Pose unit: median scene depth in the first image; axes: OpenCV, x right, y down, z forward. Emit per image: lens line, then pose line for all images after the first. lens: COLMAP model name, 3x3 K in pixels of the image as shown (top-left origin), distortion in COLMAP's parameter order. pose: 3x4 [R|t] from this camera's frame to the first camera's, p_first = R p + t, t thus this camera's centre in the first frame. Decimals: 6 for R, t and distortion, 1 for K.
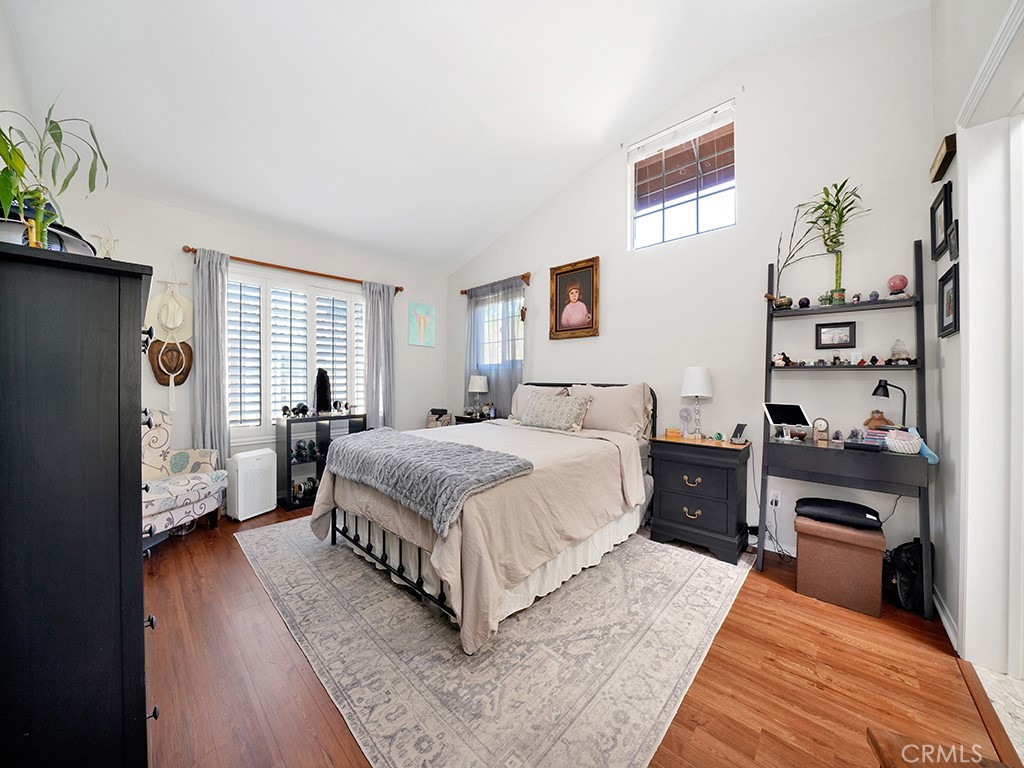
lens RADIAL K [[352.0, 0, 511.2], [0, 352.0, 383.0], [0, 0, 1]] dist [-0.021525, 0.000137]
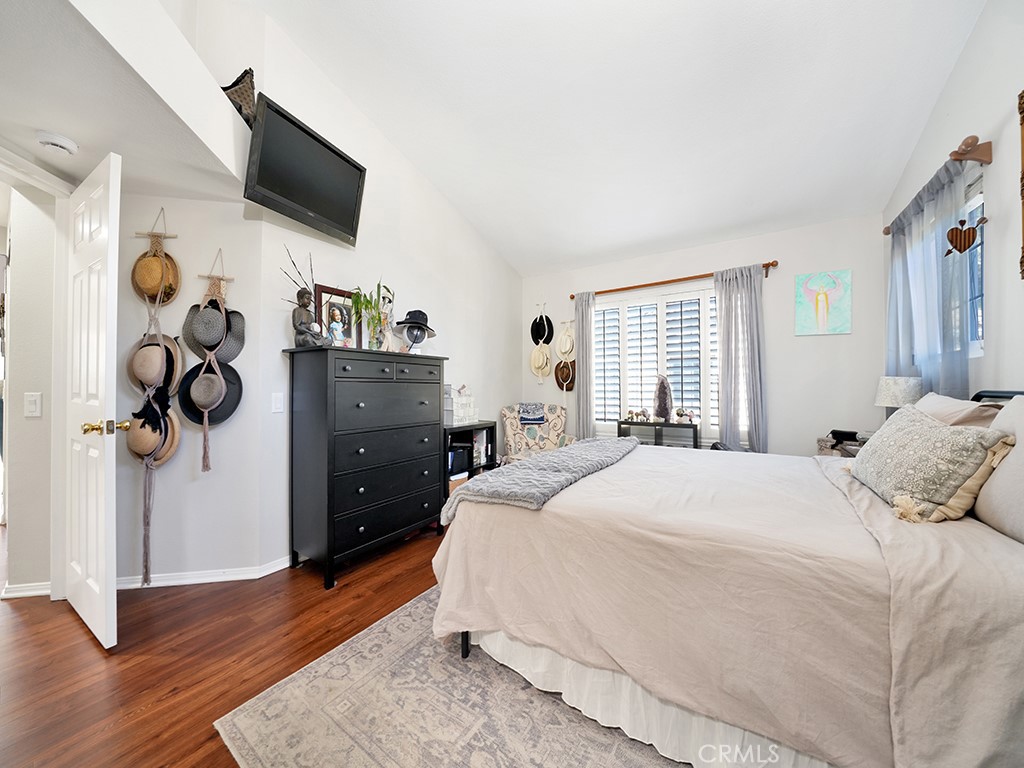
lens RADIAL K [[352.0, 0, 511.2], [0, 352.0, 383.0], [0, 0, 1]] dist [-0.021525, 0.000137]
pose [[0.179709, -0.012988, -0.983634, 0.800372], [-0.004515, 0.999891, -0.014027, -0.004407], [0.983710, 0.006962, 0.179631, 0.826563]]
